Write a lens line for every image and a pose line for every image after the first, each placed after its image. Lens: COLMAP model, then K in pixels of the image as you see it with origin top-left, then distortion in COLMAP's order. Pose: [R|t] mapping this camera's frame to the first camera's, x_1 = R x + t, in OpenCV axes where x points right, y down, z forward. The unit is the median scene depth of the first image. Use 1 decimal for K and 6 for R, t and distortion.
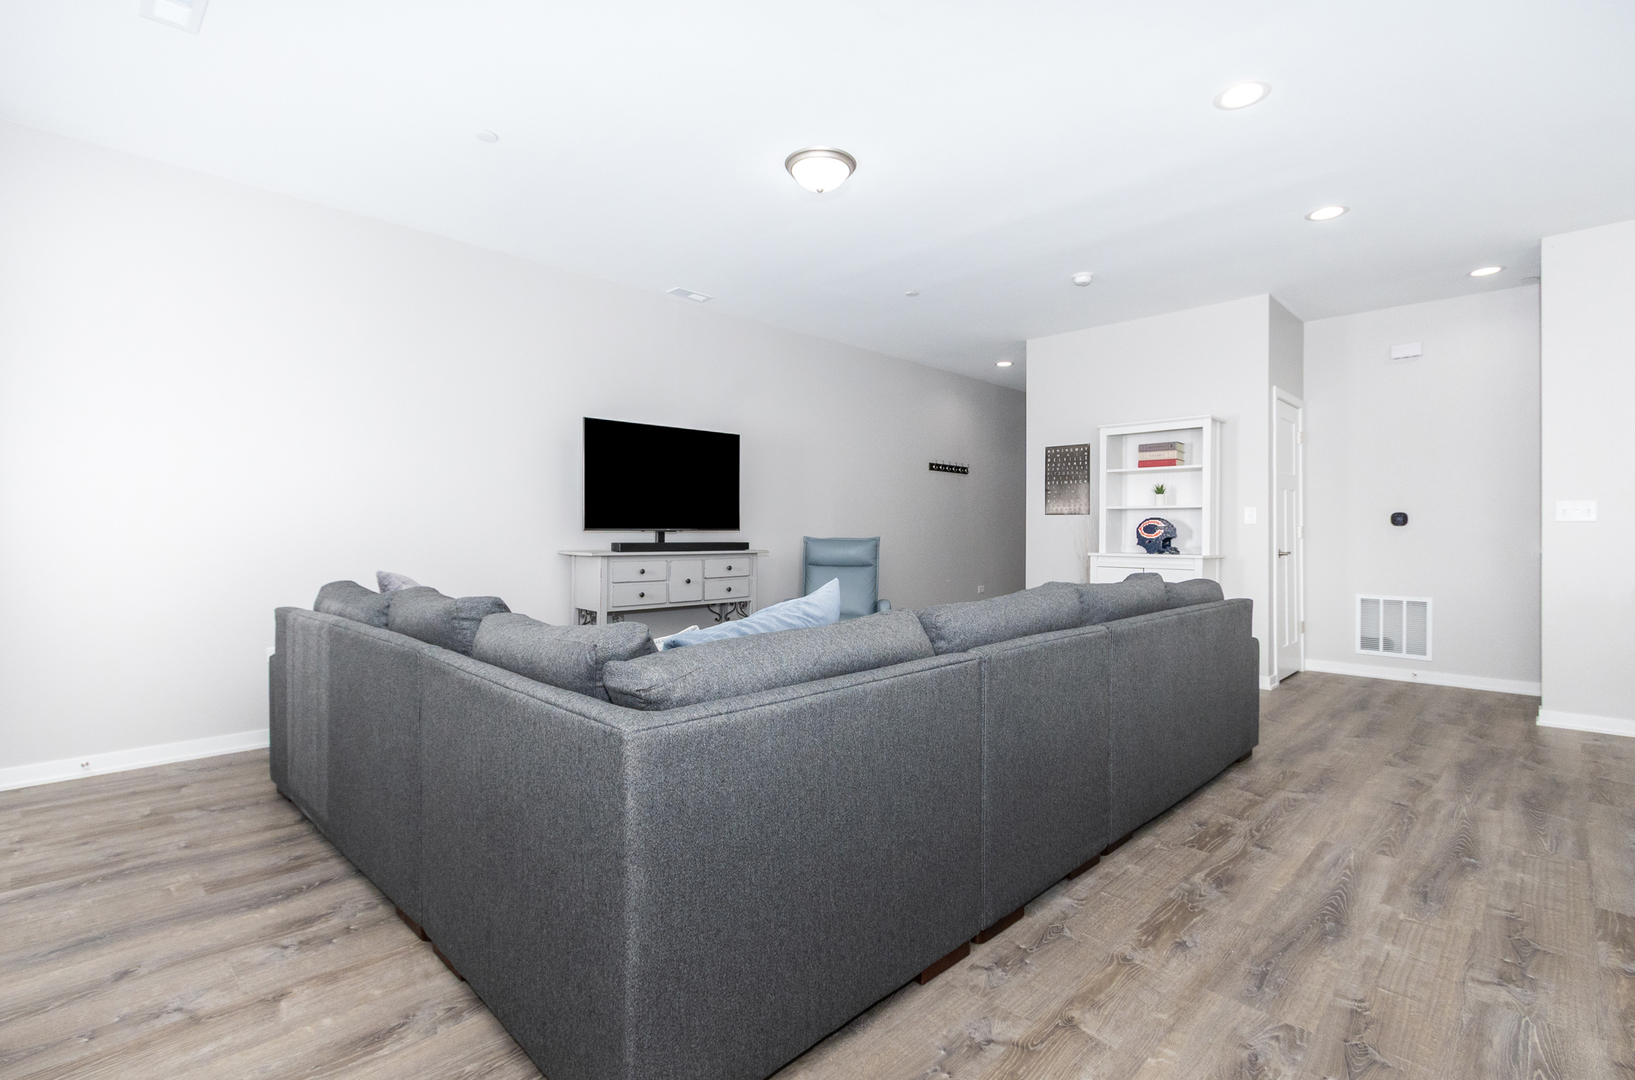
lens RADIAL K [[752.8, 0, 795.5], [0, 752.8, 533.1], [0, 0, 1]] dist [-0.006549, 0.000913]
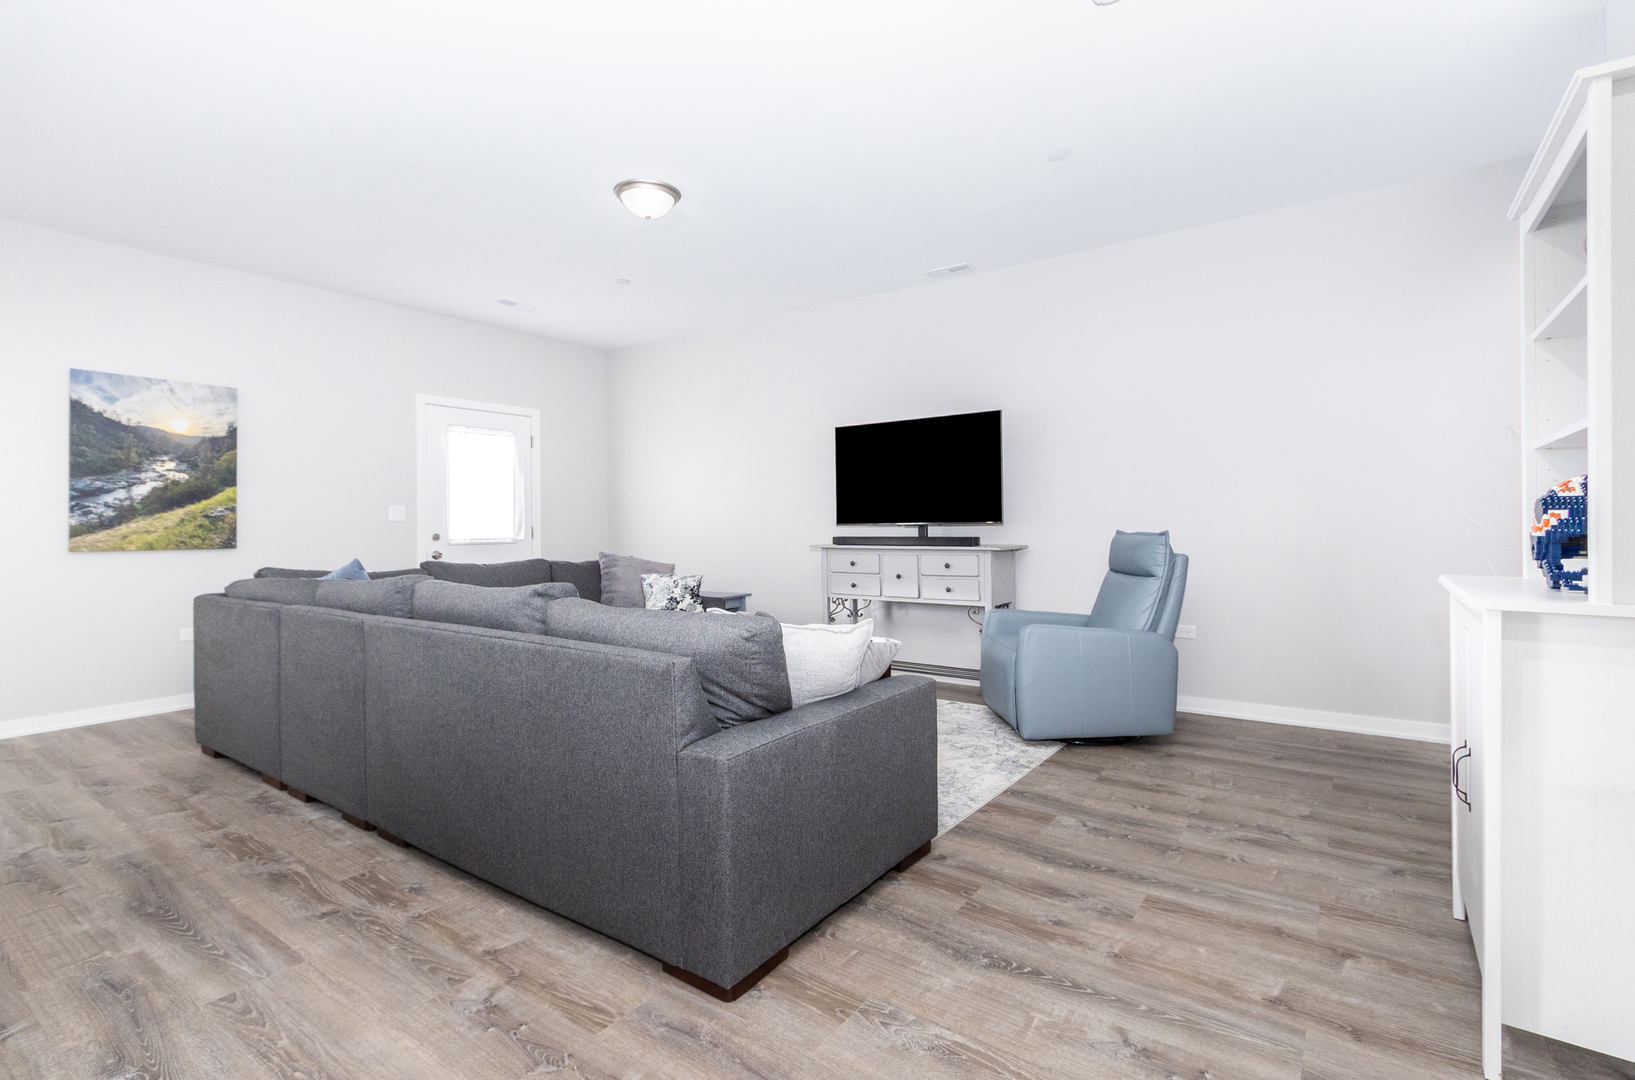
lens RADIAL K [[752.8, 0, 828.2], [0, 752.8, 522.6], [0, 0, 1]] dist [-0.006549, 0.000913]
pose [[0.192476, -0.008337, -0.981266, 1.510243], [0.007601, 0.999947, -0.007005, -0.000418], [0.981272, -0.006110, 0.192529, 1.359340]]
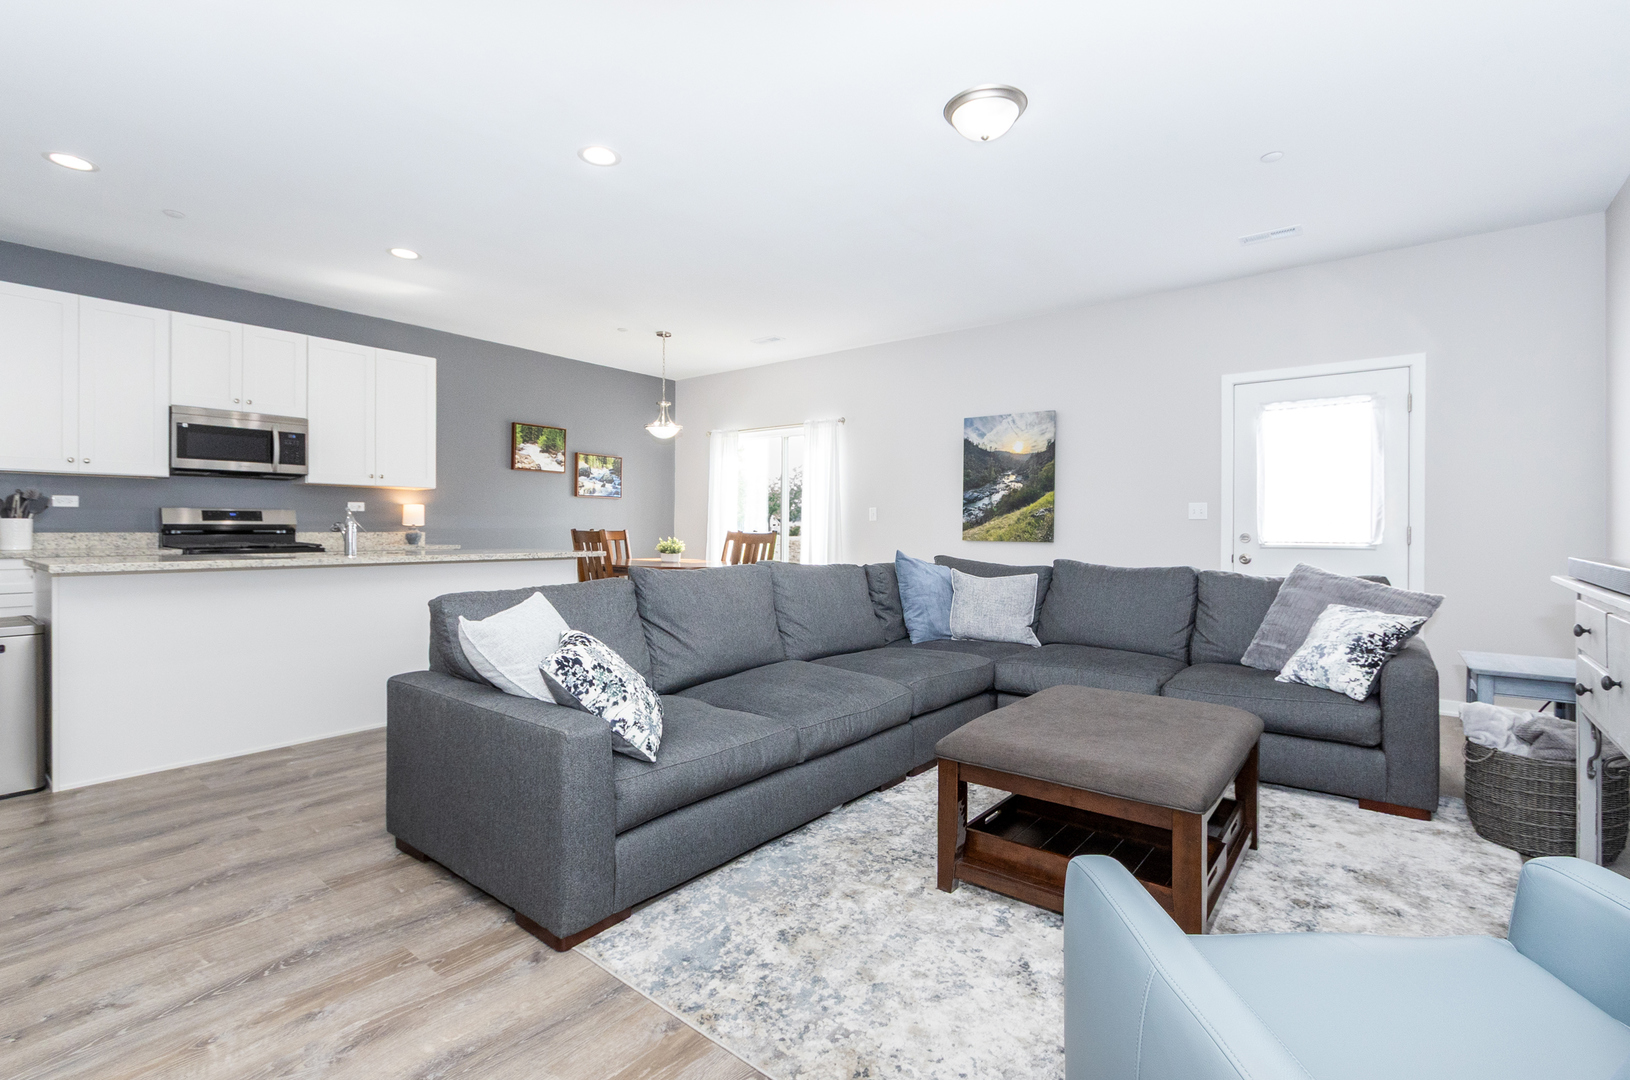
lens RADIAL K [[754.4, 0, 798.5], [0, 754.4, 528.2], [0, 0, 1]] dist [-0.005176, 0.001806]
pose [[-0.993687, -0.007423, -0.111938, 0.441365], [-0.007651, 0.999969, 0.001600, -0.000284], [0.111923, 0.002447, -0.993714, 2.422800]]
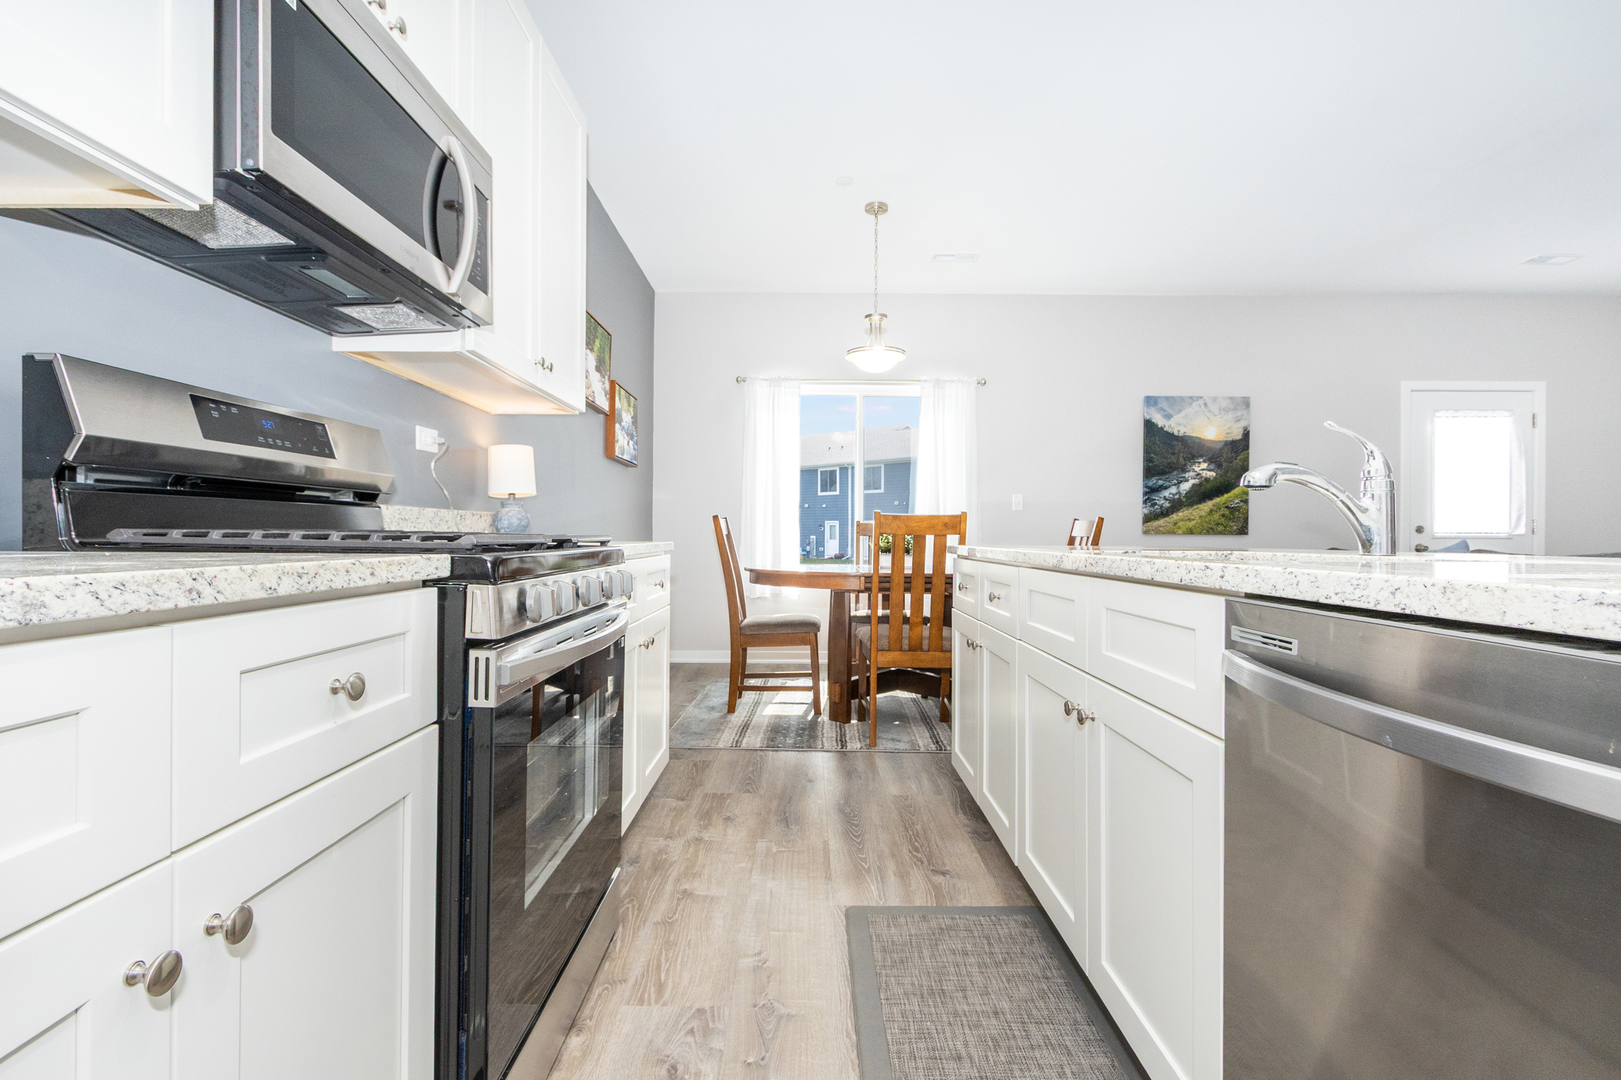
lens RADIAL K [[750.2, 0, 796.2], [0, 750.2, 540.4], [0, 0, 1]] dist [-0.005176, 0.001806]
pose [[-0.702965, -0.002701, -0.711219, 1.841751], [-0.010129, 0.999929, 0.006214, 0.053421], [0.711152, 0.011572, -0.702943, 0.880523]]
